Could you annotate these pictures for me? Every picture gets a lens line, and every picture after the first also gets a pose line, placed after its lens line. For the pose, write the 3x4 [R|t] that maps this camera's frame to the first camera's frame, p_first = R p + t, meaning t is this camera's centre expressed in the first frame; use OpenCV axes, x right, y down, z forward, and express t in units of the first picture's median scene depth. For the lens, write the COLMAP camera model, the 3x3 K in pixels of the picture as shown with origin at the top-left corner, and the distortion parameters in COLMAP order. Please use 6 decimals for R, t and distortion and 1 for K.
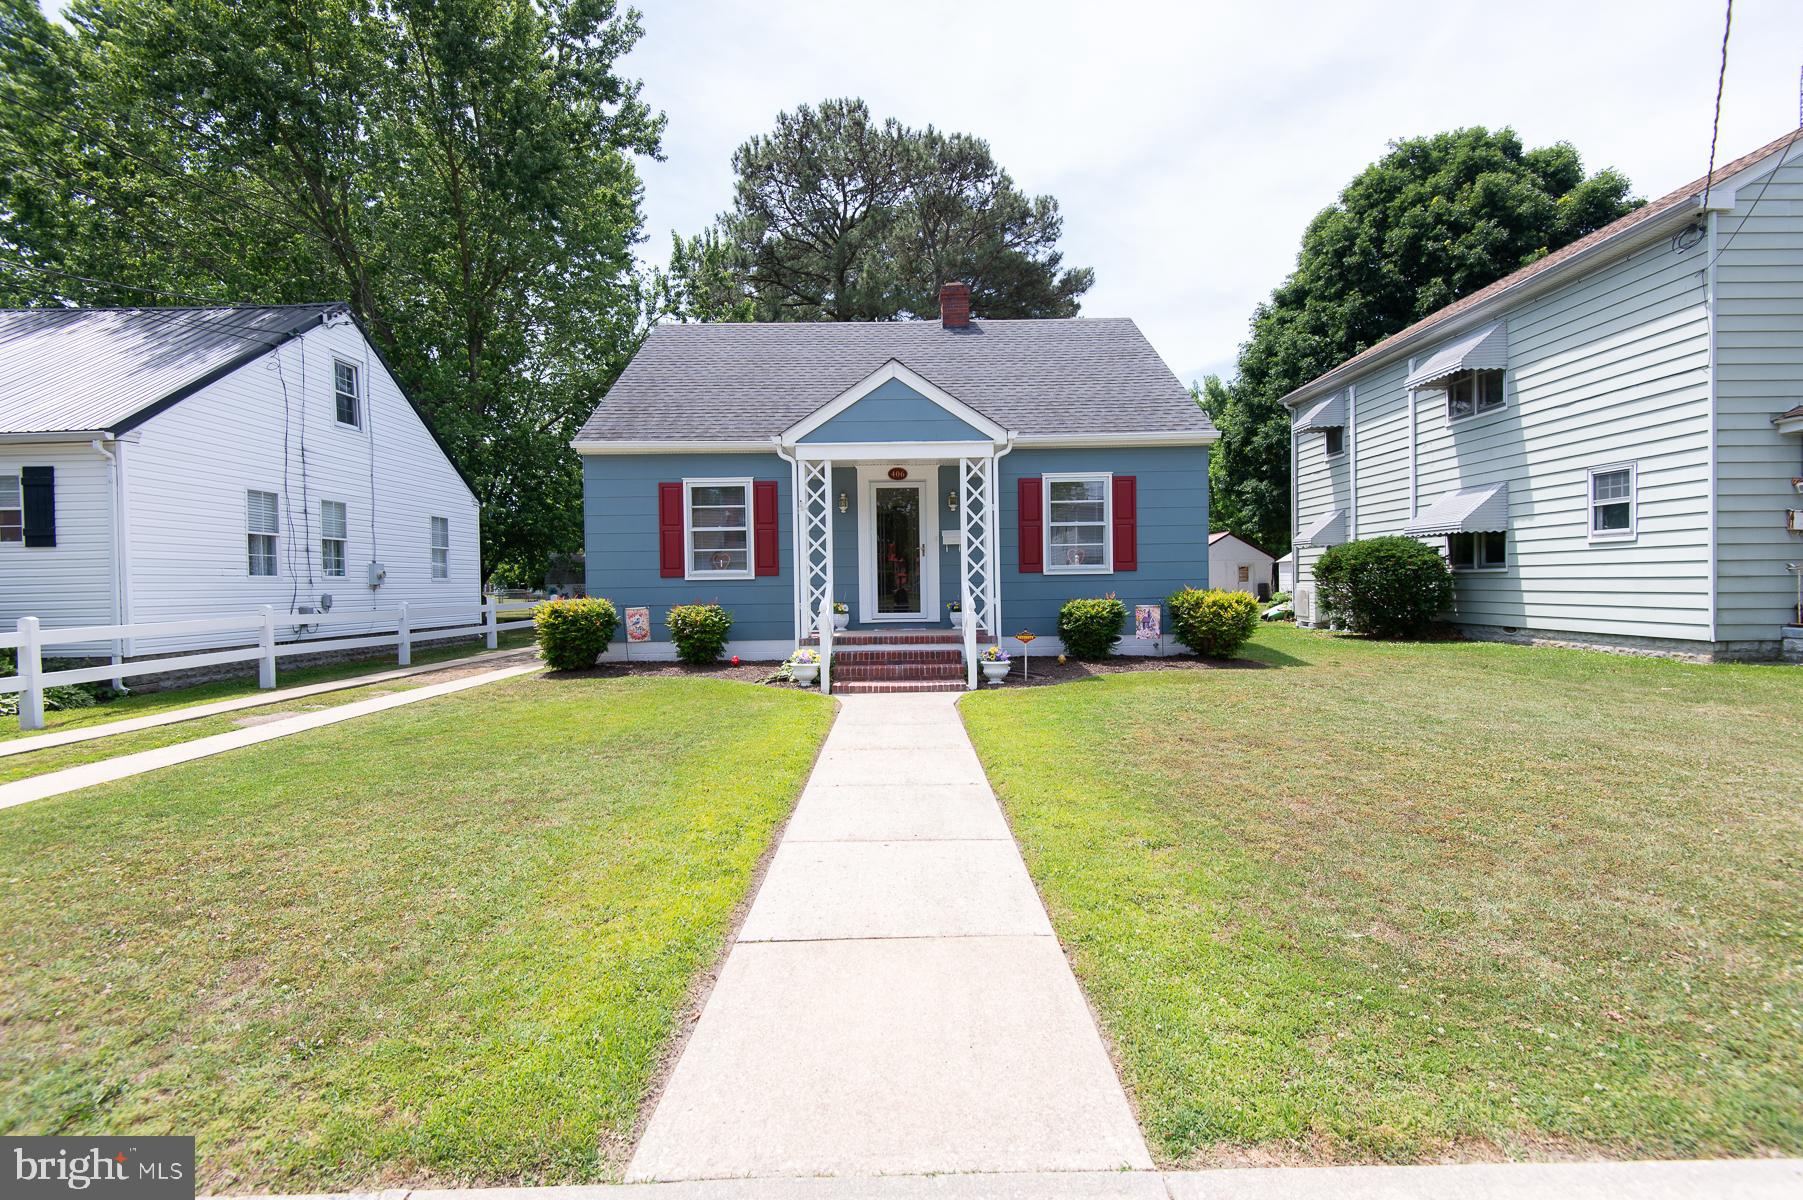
lens RADIAL K [[836.9, 0, 908.8], [0, 836.9, 595.4], [0, 0, 1]] dist [0.021740, -0.014270]
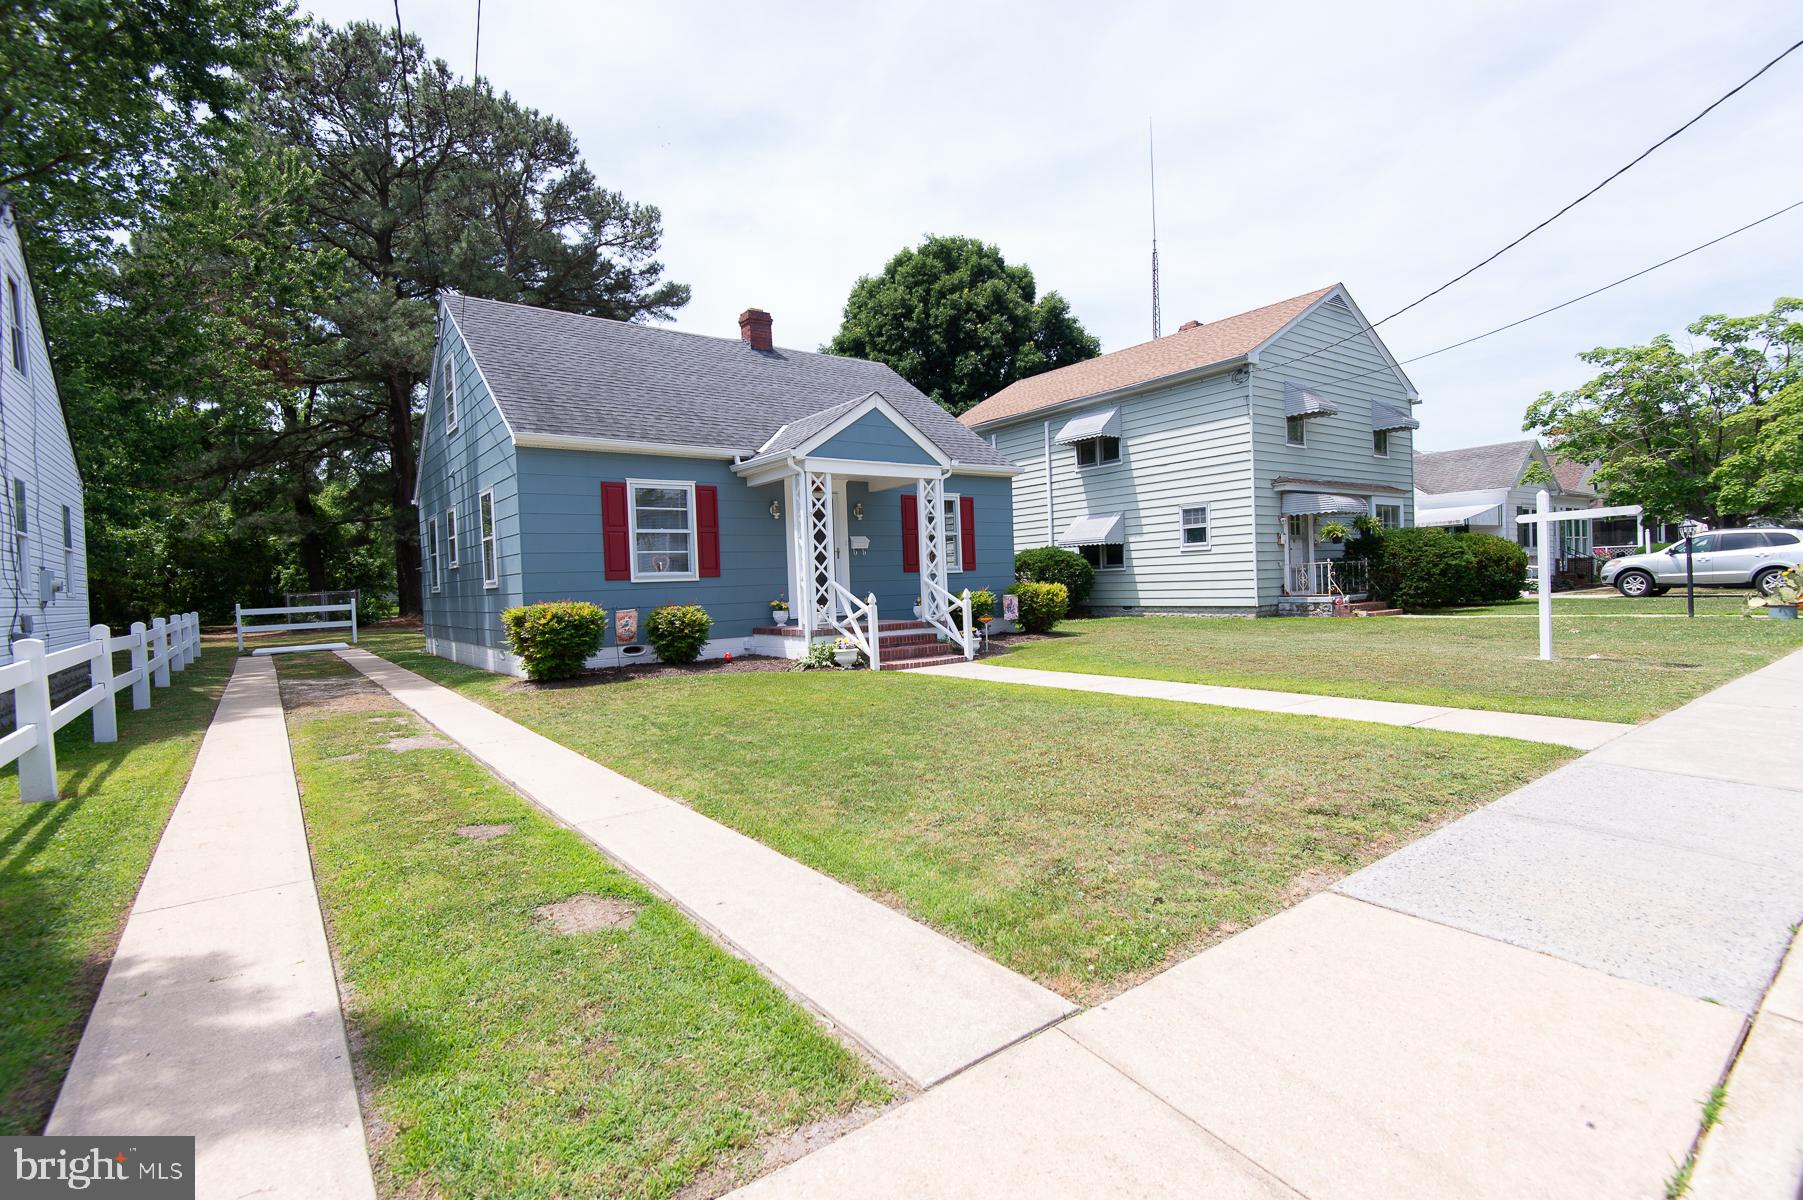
lens RADIAL K [[836.9, 0, 911.6], [0, 836.9, 612.3], [0, 0, 1]] dist [0.021740, -0.014270]
pose [[0.798641, -0.036696, 0.600688, -0.587518], [0.031271, 0.999321, 0.019473, 0.008150], [-0.600994, 0.003232, 0.799247, 0.015114]]
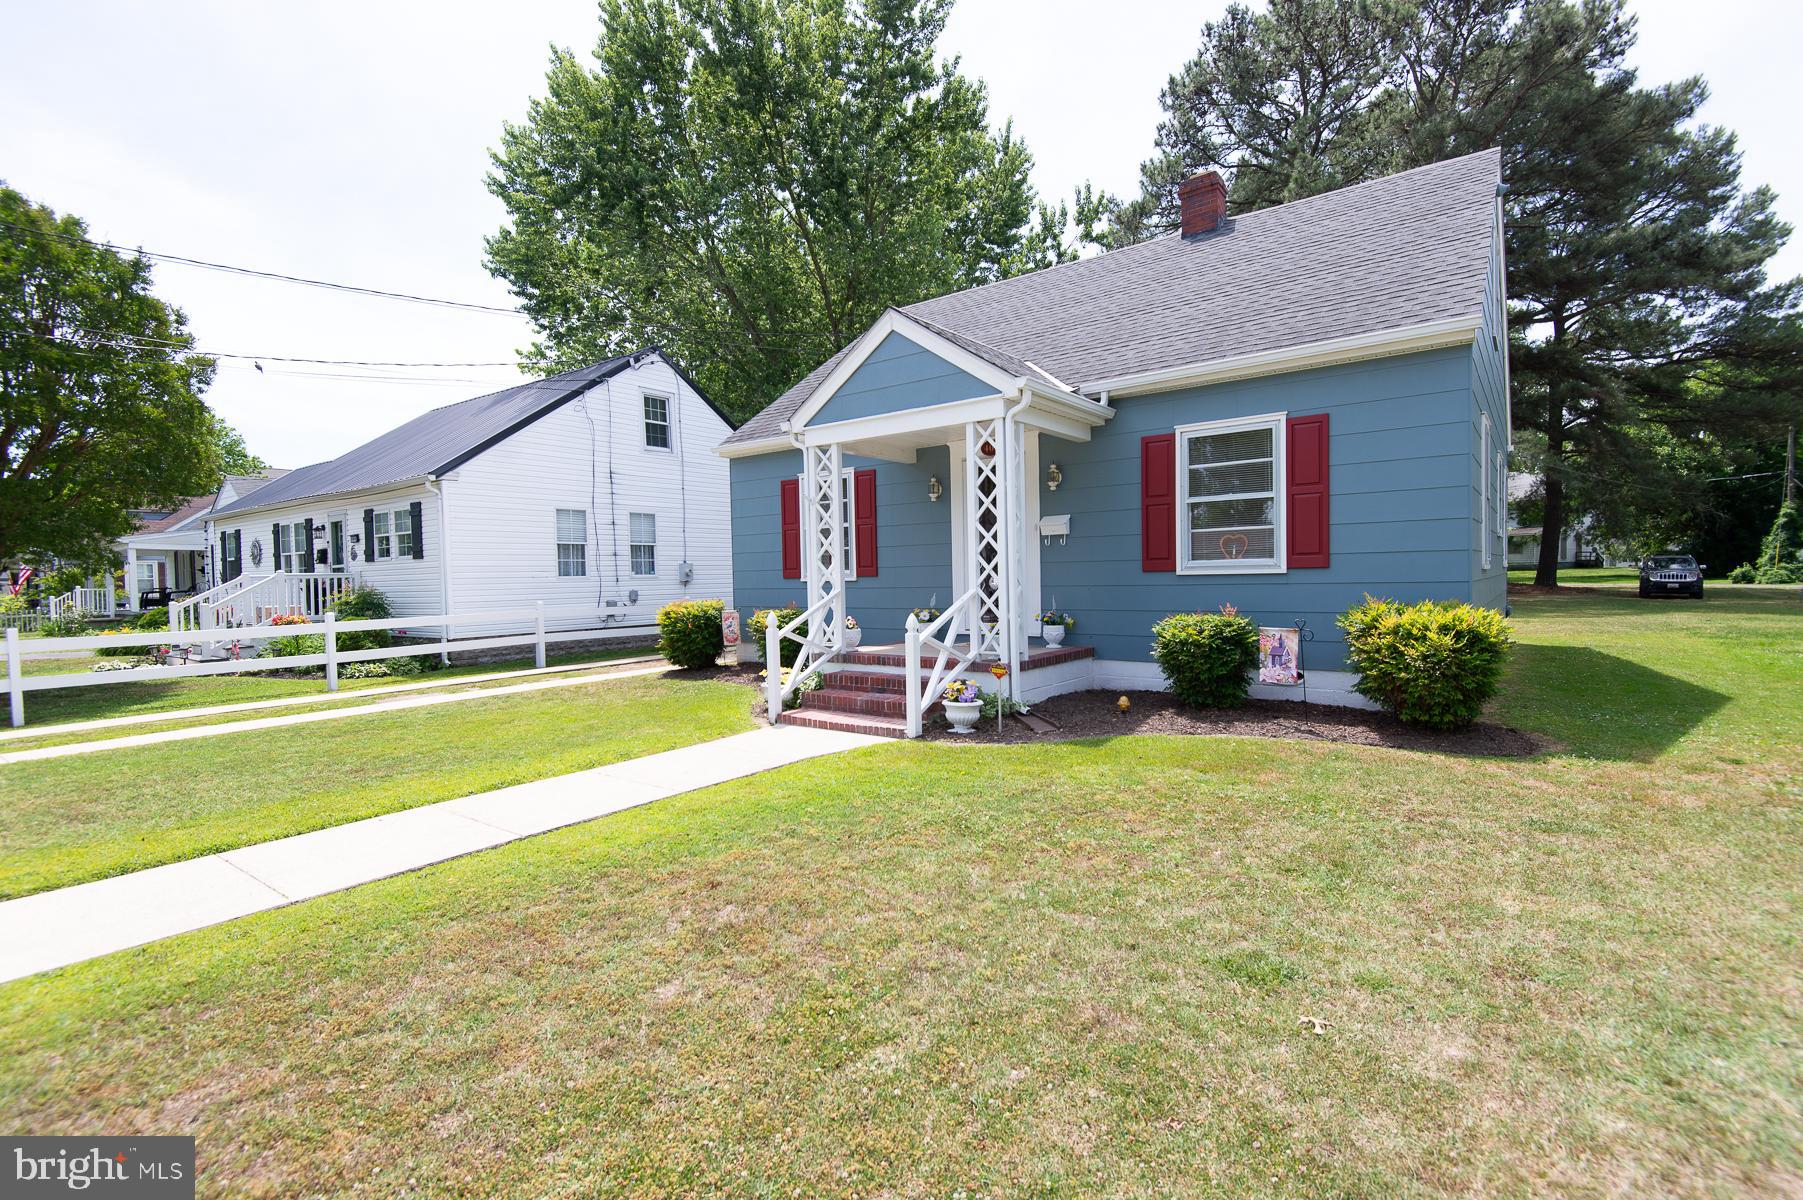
lens RADIAL K [[836.9, 0, 894.9], [0, 836.9, 601.7], [0, 0, 1]] dist [0.021740, -0.014270]
pose [[0.787174, 0.017836, -0.616473, 0.397332], [0.000527, 0.999562, 0.029592, -0.022790], [0.616731, -0.023618, 0.786819, 0.312609]]
